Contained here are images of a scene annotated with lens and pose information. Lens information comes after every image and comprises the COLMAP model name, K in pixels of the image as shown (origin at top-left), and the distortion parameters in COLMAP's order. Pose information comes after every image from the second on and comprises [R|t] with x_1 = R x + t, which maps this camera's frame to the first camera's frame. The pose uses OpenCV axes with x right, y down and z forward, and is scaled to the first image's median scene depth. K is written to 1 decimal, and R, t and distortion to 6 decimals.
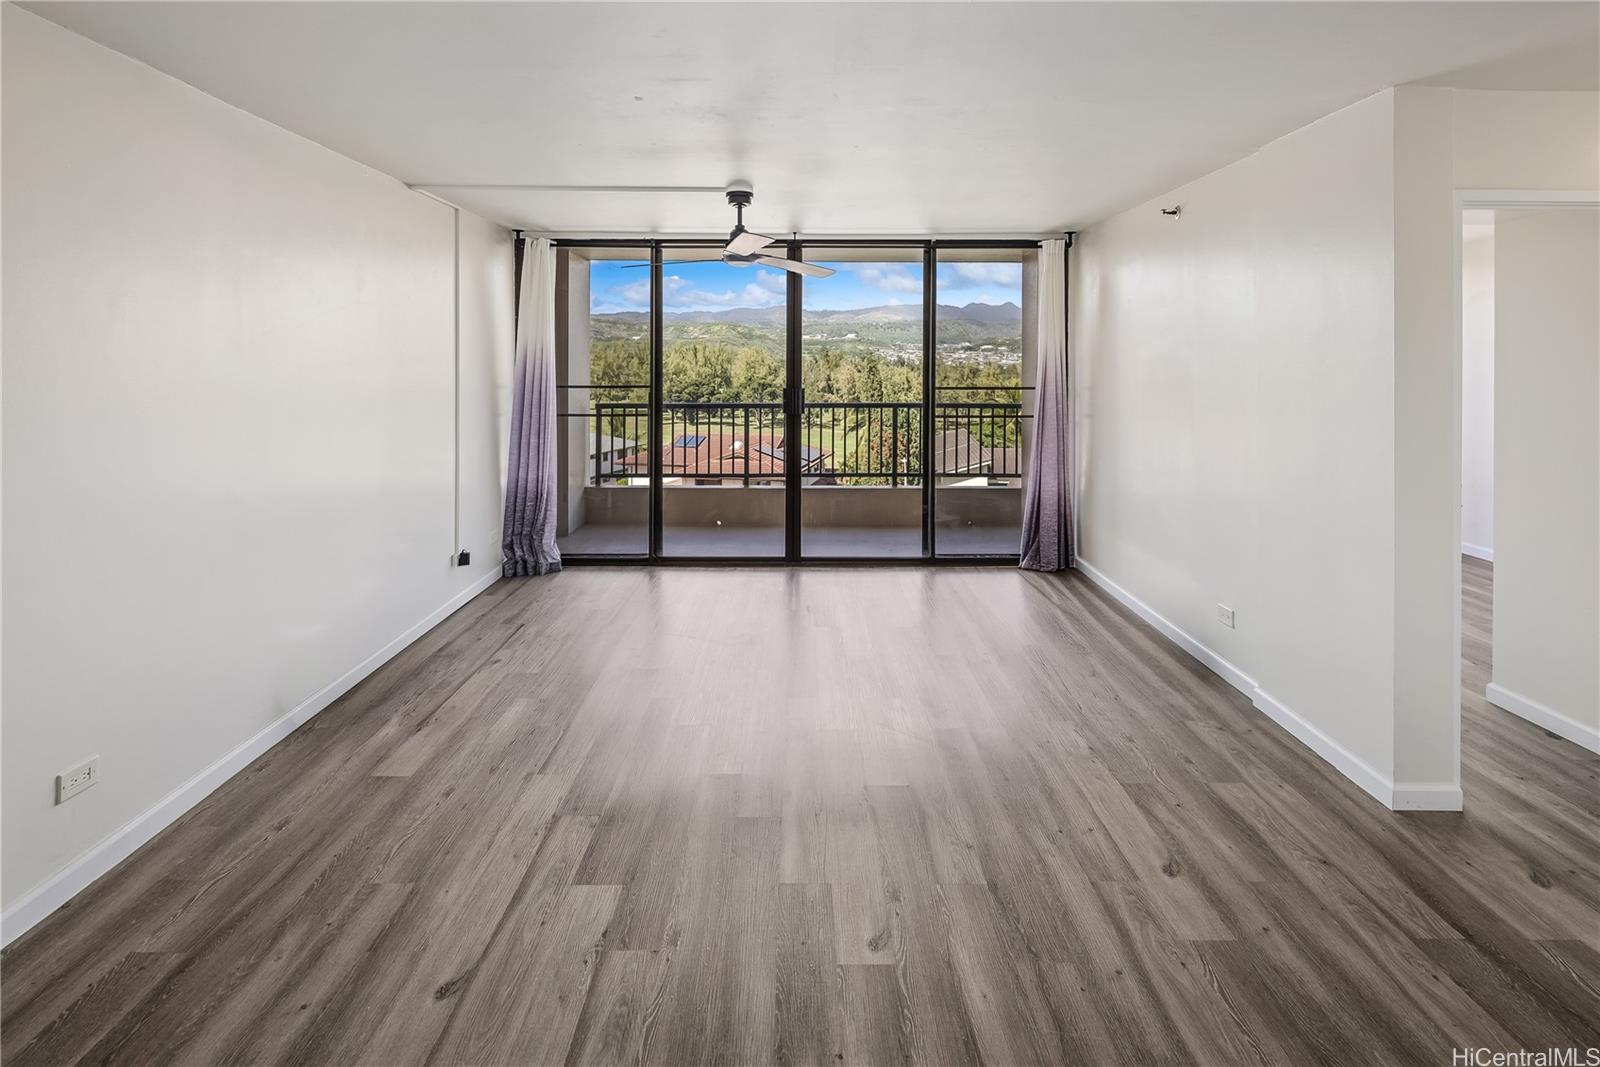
lens RADIAL K [[780.9, 0, 799.1], [0, 780.9, 365.4], [0, 0, 1]] dist [-0.001926, -0.001053]
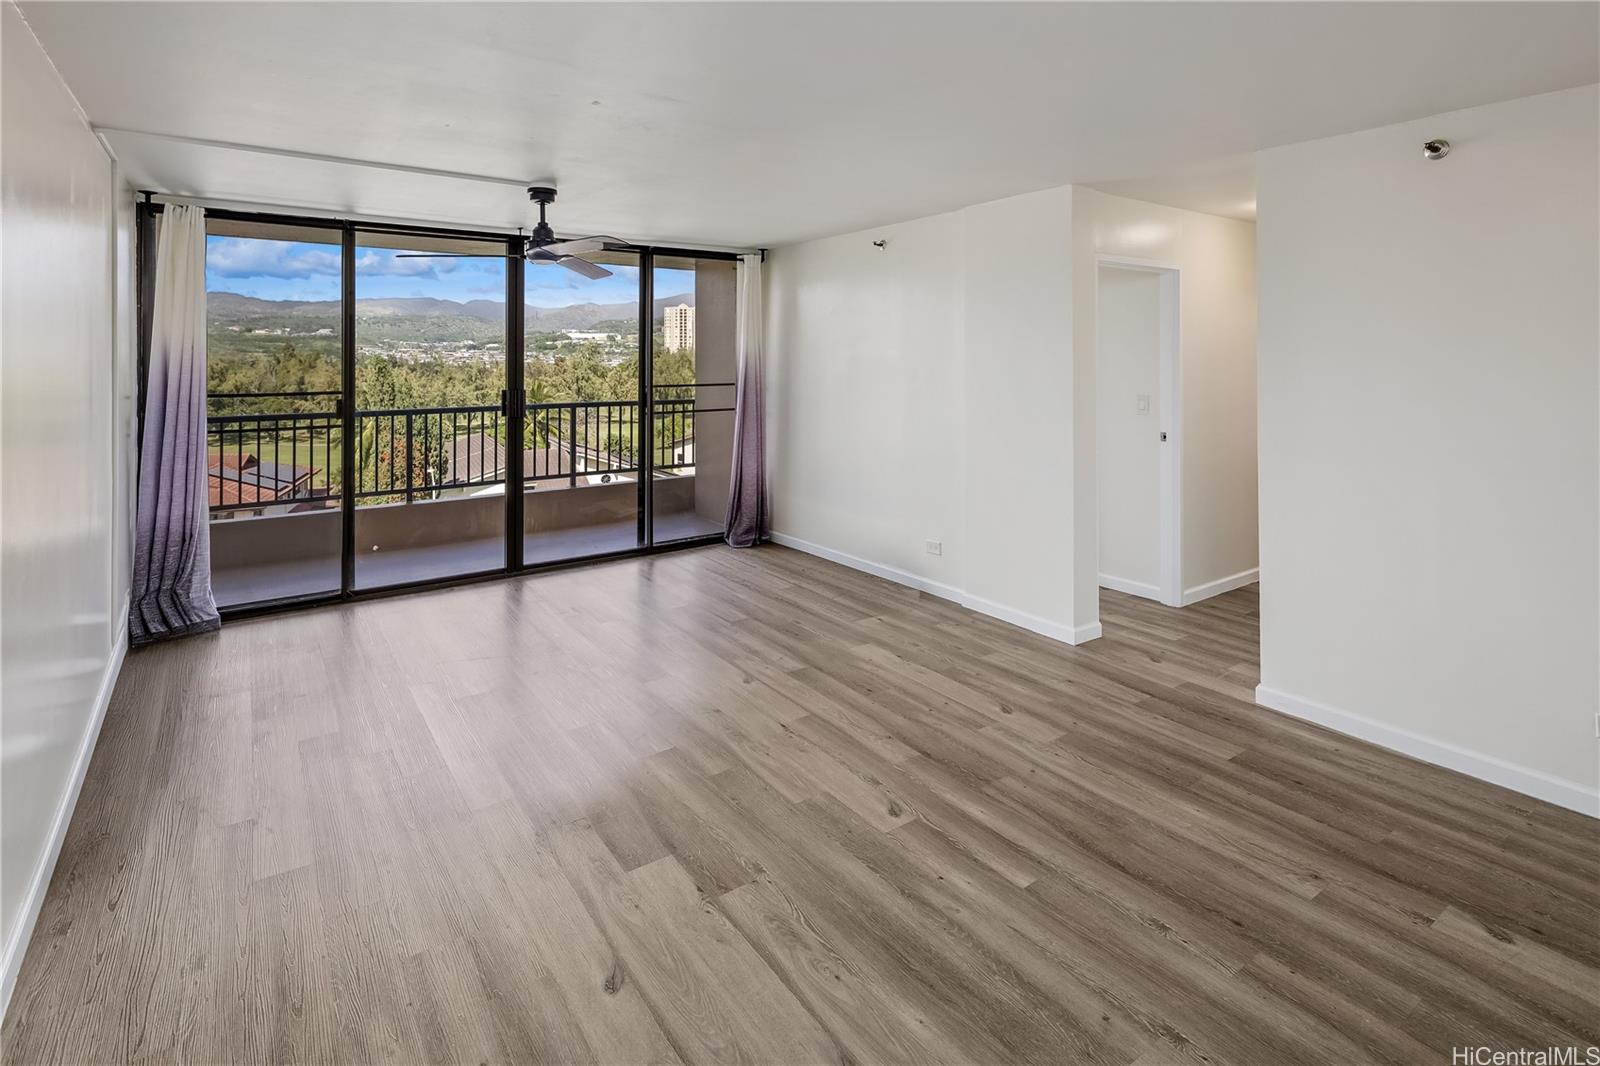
lens RADIAL K [[793.0, 0, 802.1], [0, 793.0, 352.3], [0, 0, 1]] dist [0.001926, -0.000924]
pose [[0.818553, 0.000529, 0.574430, -0.278504], [0.008321, 0.999884, -0.012778, -0.001119], [-0.574370, 0.015239, 0.818454, 0.000934]]
